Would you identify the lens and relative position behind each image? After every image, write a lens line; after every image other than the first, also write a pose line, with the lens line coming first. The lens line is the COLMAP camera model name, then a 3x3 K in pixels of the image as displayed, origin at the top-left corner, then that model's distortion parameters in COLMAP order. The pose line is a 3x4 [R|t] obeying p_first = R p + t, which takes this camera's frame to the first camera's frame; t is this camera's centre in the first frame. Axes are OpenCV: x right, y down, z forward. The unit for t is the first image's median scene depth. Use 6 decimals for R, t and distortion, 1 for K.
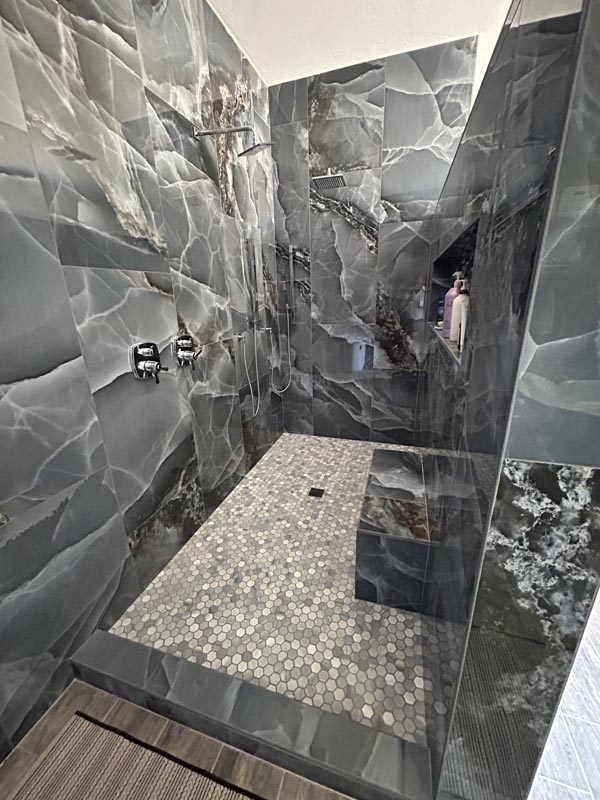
lens RADIAL K [[321.9, 0, 300.0], [0, 321.9, 400.0], [0, 0, 1]] dist [-0.001308, 0.000047]
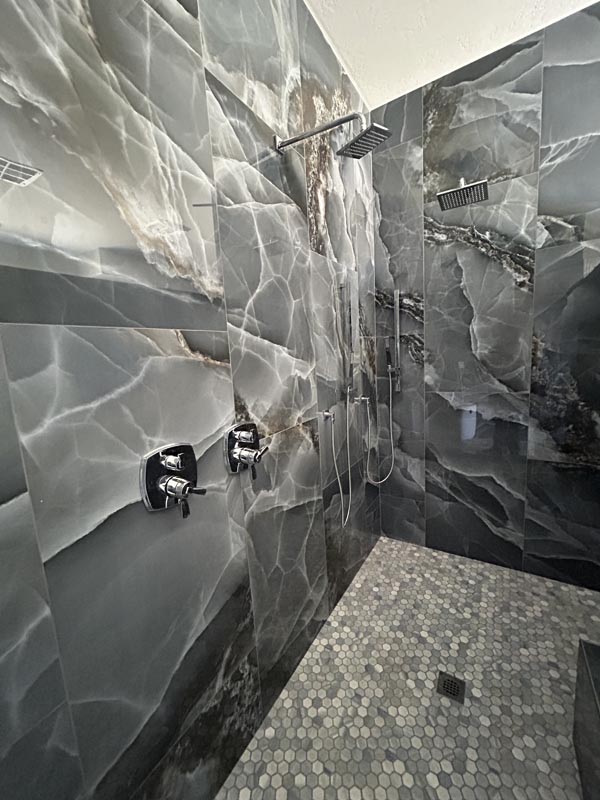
lens RADIAL K [[321.9, 0, 300.0], [0, 321.9, 400.0], [0, 0, 1]] dist [-0.001308, 0.000047]
pose [[0.969098, 0.005572, -0.246615, -0.079369], [-0.045634, 0.986538, -0.157035, -0.126865], [0.242420, 0.163437, 0.956306, 0.343589]]
